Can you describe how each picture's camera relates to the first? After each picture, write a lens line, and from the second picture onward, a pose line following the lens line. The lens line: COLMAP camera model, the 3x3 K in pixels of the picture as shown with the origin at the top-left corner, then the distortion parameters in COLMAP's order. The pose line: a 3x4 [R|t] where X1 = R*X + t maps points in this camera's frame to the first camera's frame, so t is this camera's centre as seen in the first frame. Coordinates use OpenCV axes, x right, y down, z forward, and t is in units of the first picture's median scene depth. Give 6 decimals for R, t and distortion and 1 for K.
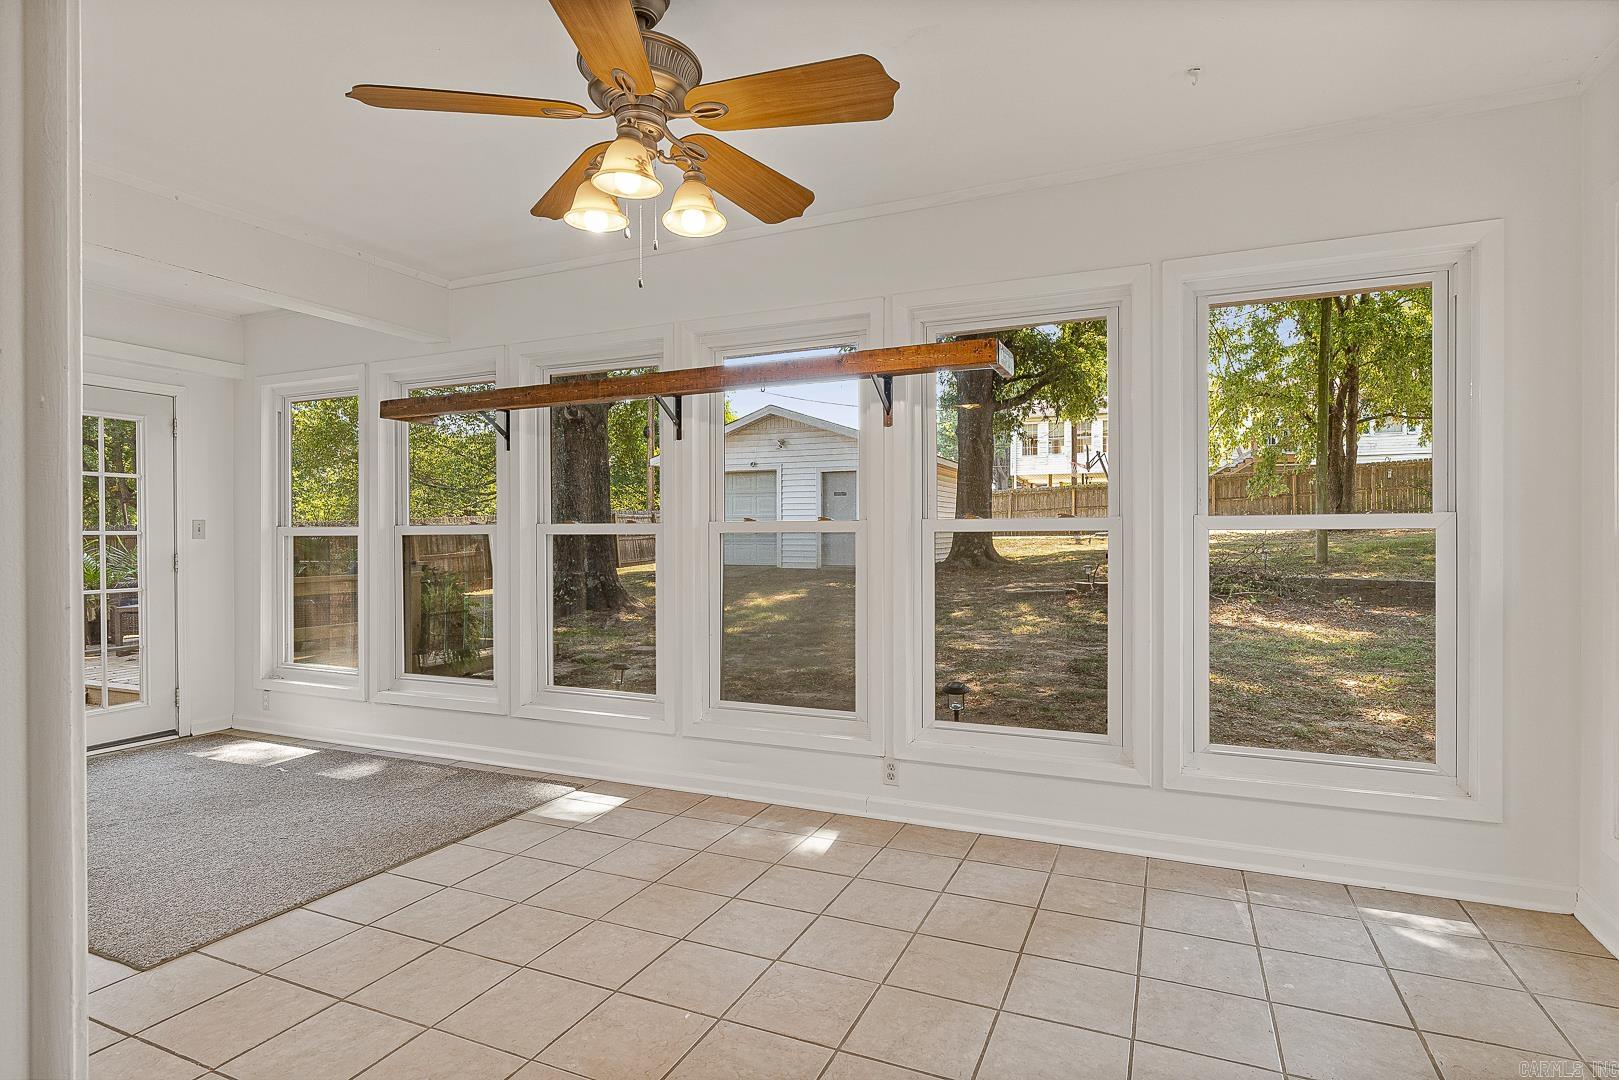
lens RADIAL K [[831.7, 0, 809.5], [0, 831.7, 540.0], [0, 0, 1]] dist [0.001264, 0.000251]
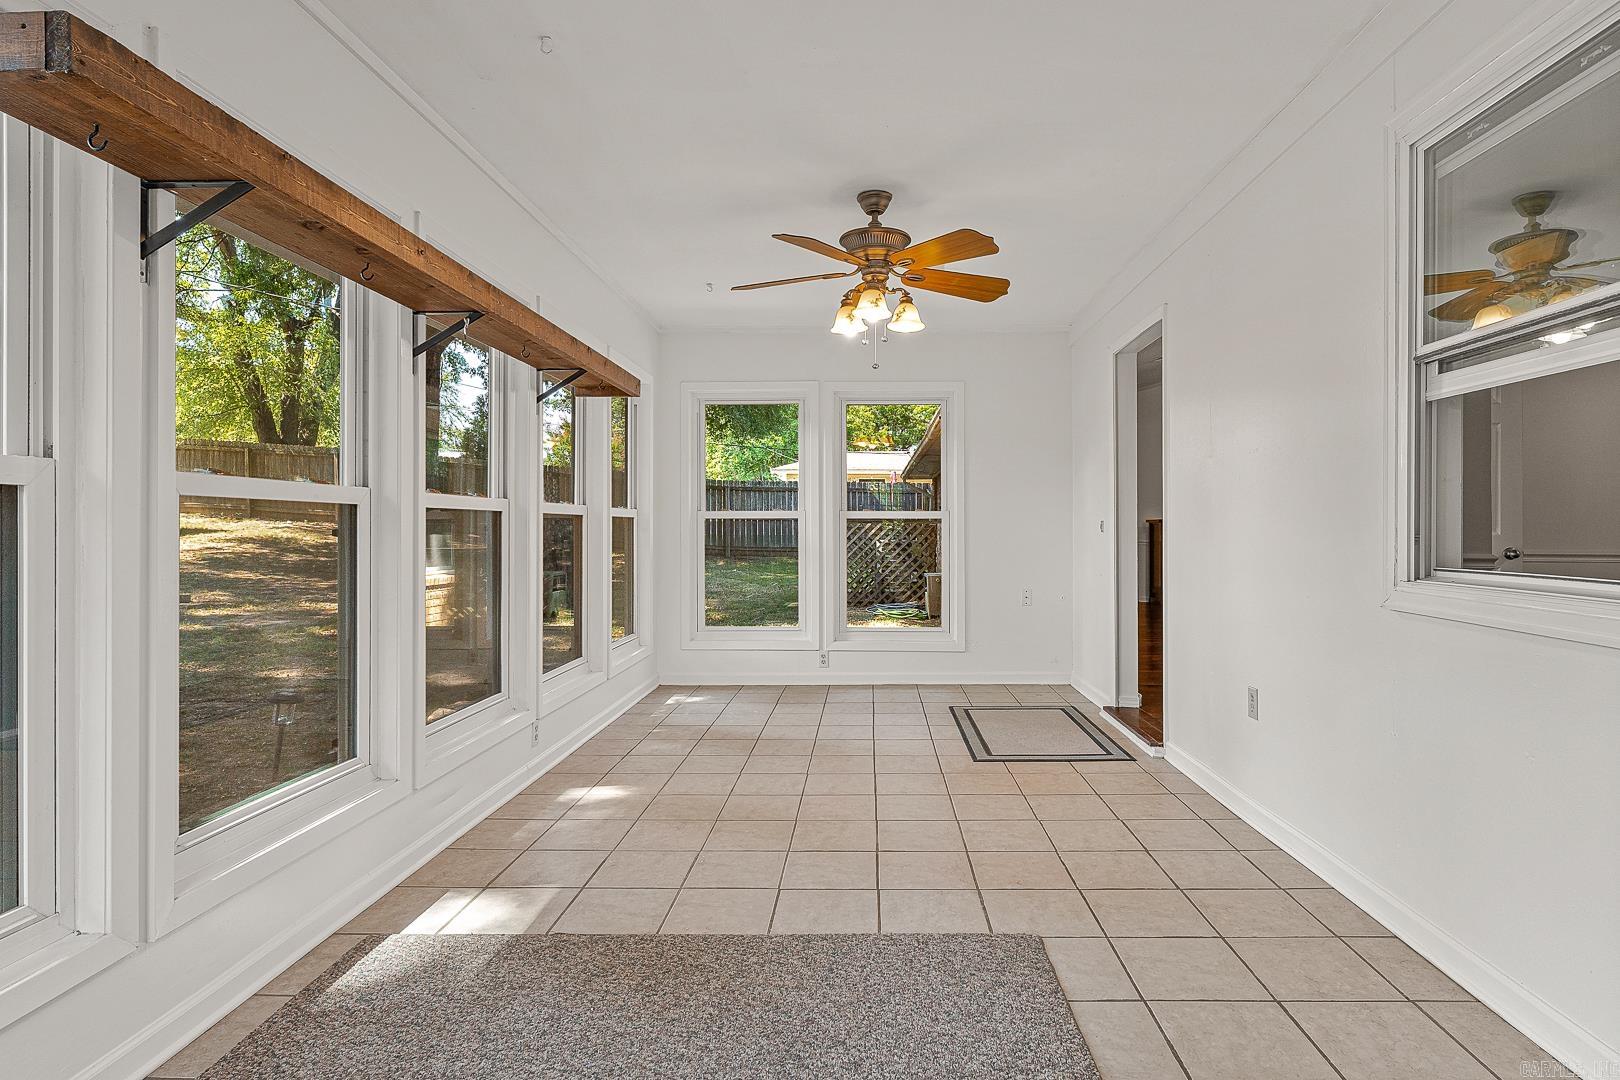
lens RADIAL K [[832.2, 0, 810.0], [0, 832.2, 540.0], [0, 0, 1]] dist [0.001264, 0.000251]
pose [[-0.343185, -0.012009, 0.939191, -1.142705], [0.007554, 0.999851, 0.015545, 0.005121], [-0.939237, 0.012429, -0.343043, 1.107954]]
